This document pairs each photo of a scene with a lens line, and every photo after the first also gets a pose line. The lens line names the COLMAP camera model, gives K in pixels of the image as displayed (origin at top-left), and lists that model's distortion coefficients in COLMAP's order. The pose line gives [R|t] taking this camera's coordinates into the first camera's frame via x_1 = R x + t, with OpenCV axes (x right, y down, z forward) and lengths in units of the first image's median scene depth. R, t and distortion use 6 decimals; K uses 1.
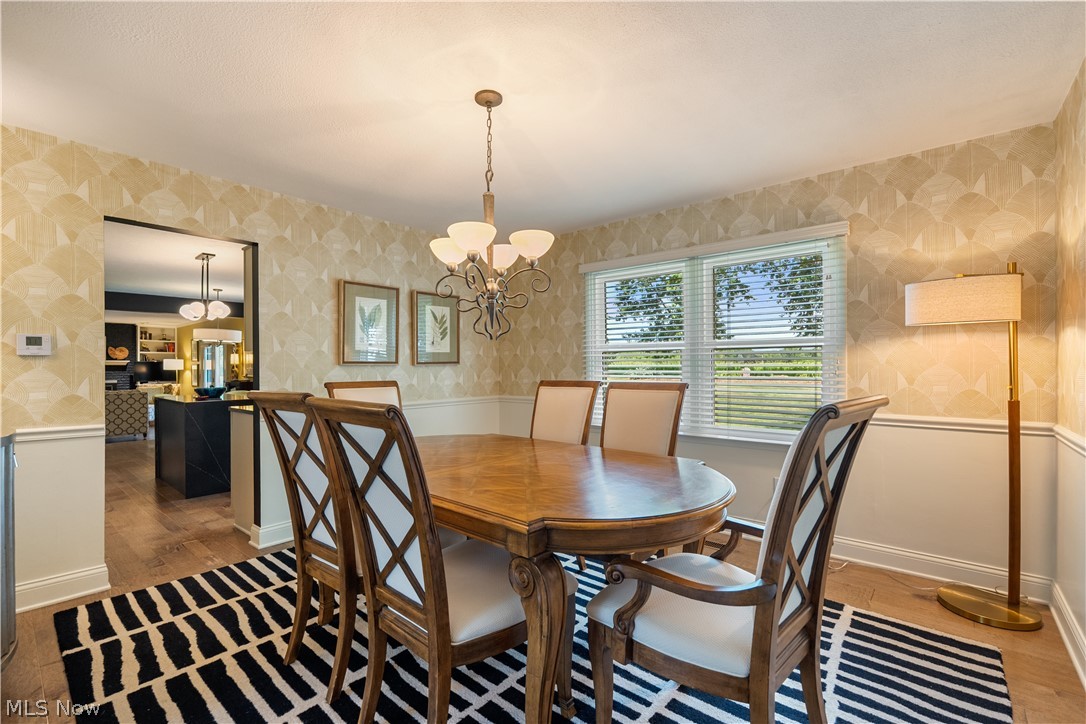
lens RADIAL K [[483.5, 0, 542.8], [0, 483.5, 365.6], [0, 0, 1]] dist [0.001820, 0.000181]
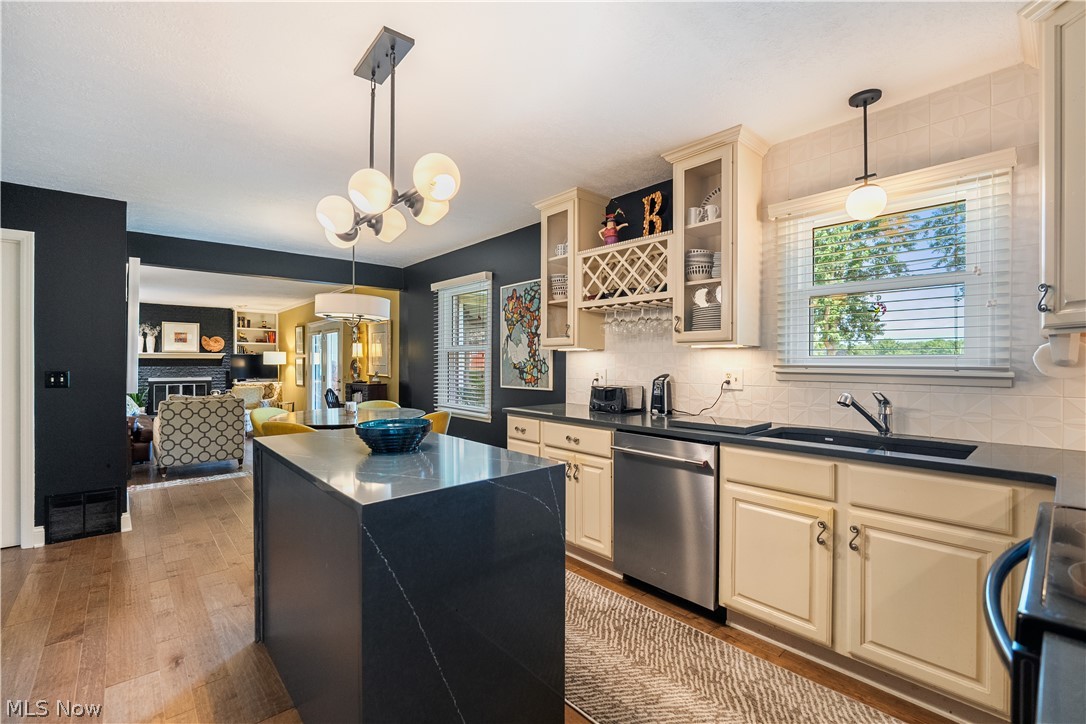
lens RADIAL K [[471.5, 0, 545.6], [0, 471.5, 362.7], [0, 0, 1]] dist [0.002112, -0.000105]
pose [[0.992030, 0.002316, -0.125978, -0.215573], [-0.001418, 0.999973, 0.007224, -0.000708], [0.125991, -0.006988, 0.992007, 0.275887]]
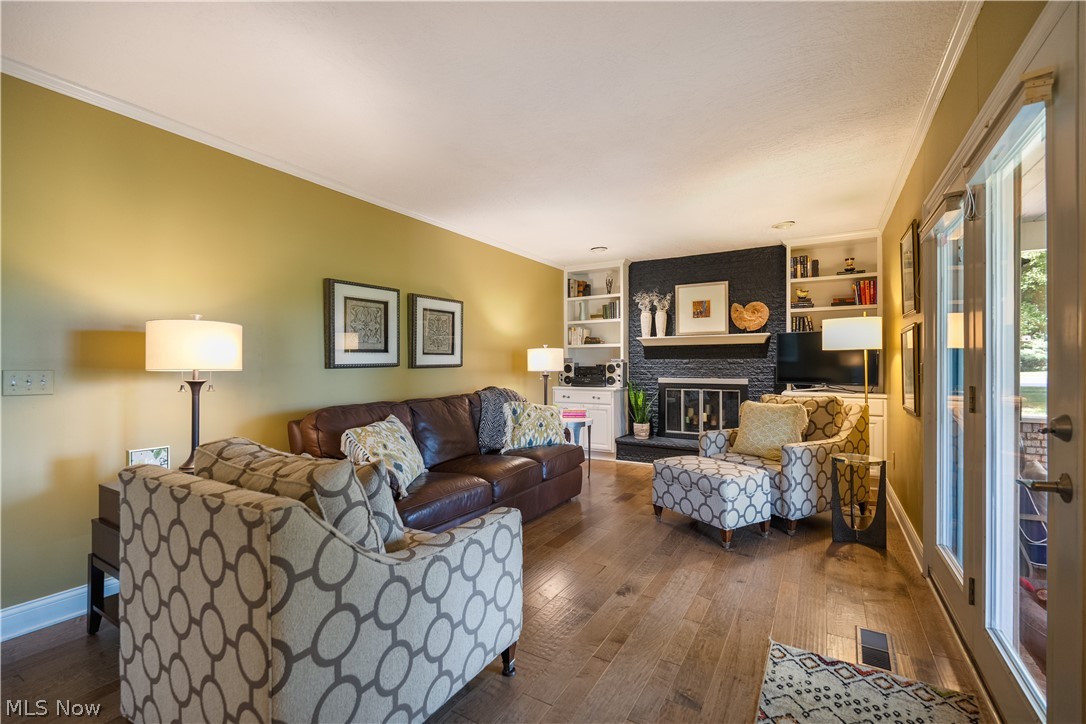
lens RADIAL K [[471.5, 0, 546.1], [0, 471.5, 361.7], [0, 0, 1]] dist [0.002112, -0.000105]
pose [[0.163699, -0.006523, -0.986489, -0.486047], [0.007943, 0.999954, -0.005294, 0.015582], [0.986478, -0.006969, 0.163743, 0.745316]]
